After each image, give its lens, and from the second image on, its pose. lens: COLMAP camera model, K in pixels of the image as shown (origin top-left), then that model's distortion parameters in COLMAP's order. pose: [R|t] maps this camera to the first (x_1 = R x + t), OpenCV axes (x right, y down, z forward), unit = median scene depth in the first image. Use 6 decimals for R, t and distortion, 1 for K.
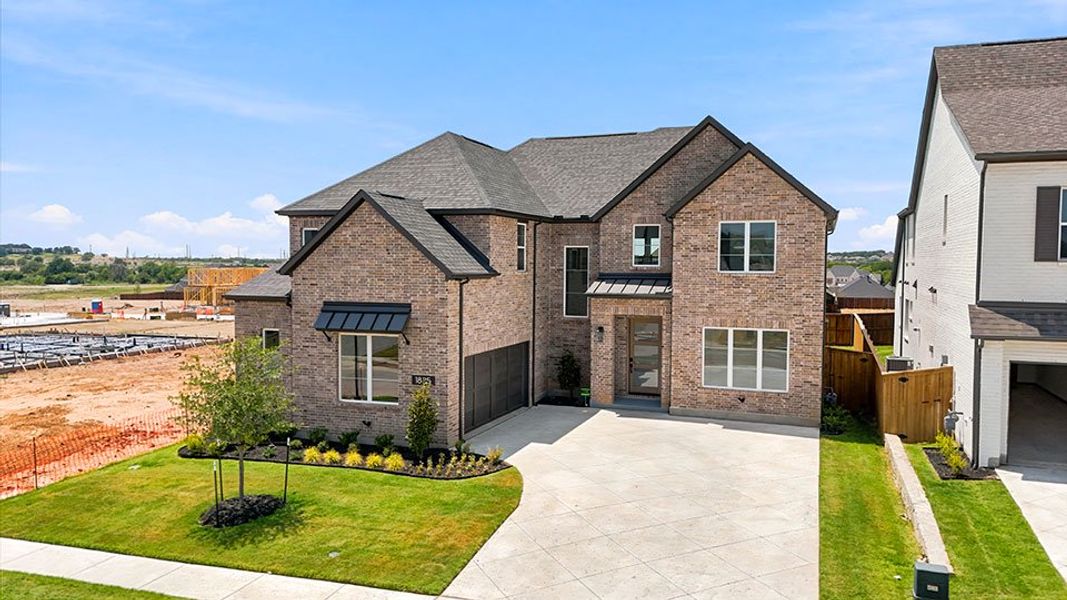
lens RADIAL K [[801.5, 0, 527.5], [0, 801.5, 303.1], [0, 0, 1]] dist [0.054449, -0.028122]
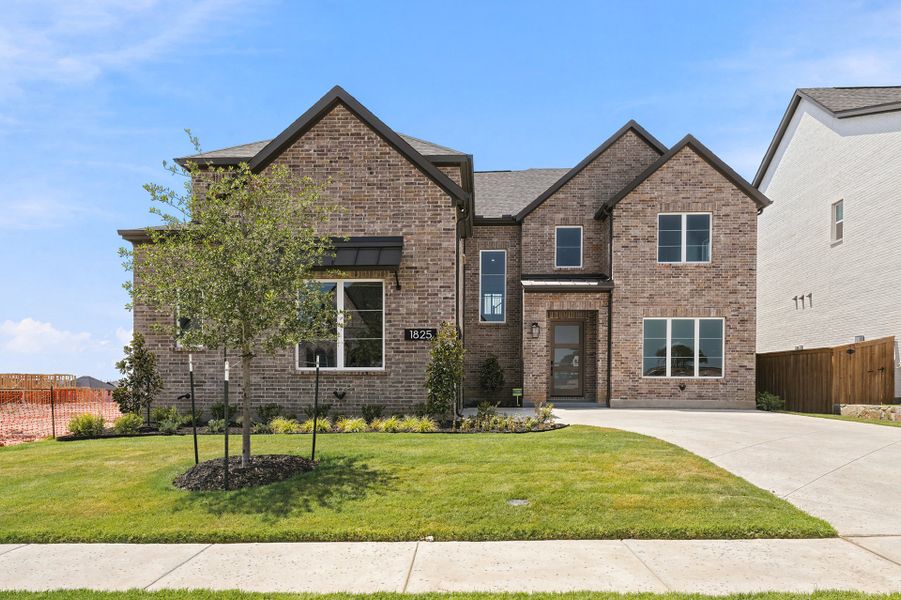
lens RADIAL K [[577.2, 0, 444.7], [0, 577.2, 400.2], [0, 0, 1]] dist [-0.012281, 0.008236]
pose [[0.953330, -0.006704, 0.301855, -0.267712], [0.017701, 0.999275, -0.033709, 0.173186], [-0.301410, 0.037479, 0.952758, 0.443417]]
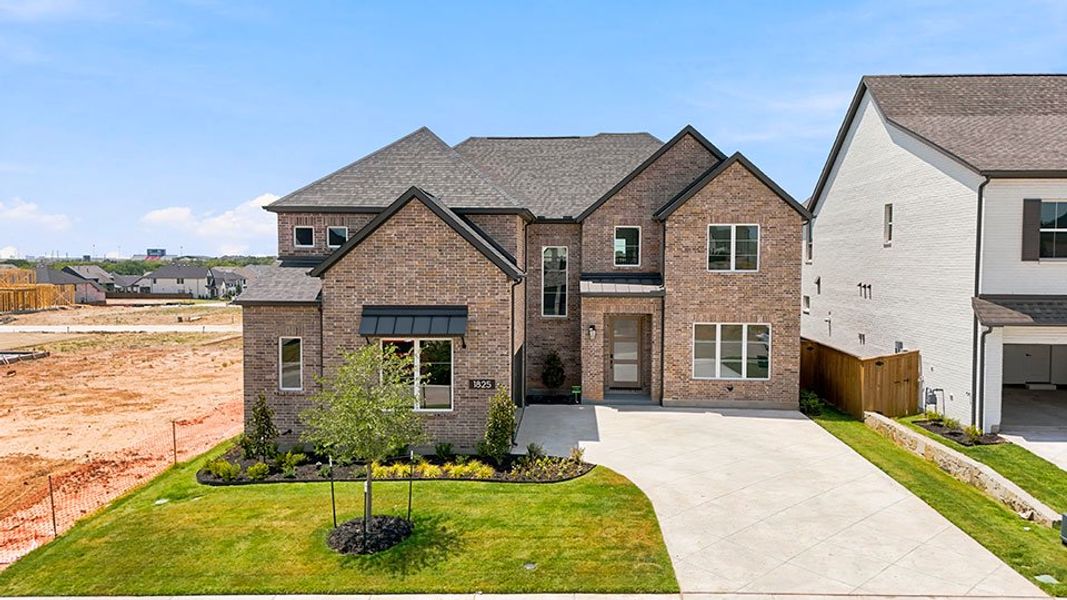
lens RADIAL K [[801.5, 0, 529.3], [0, 801.5, 303.3], [0, 0, 1]] dist [0.054449, -0.028122]
pose [[0.952121, -0.018020, 0.305190, -0.356612], [0.017784, 0.999836, 0.003555, -0.004203], [-0.305204, 0.002043, 0.952285, 0.056386]]
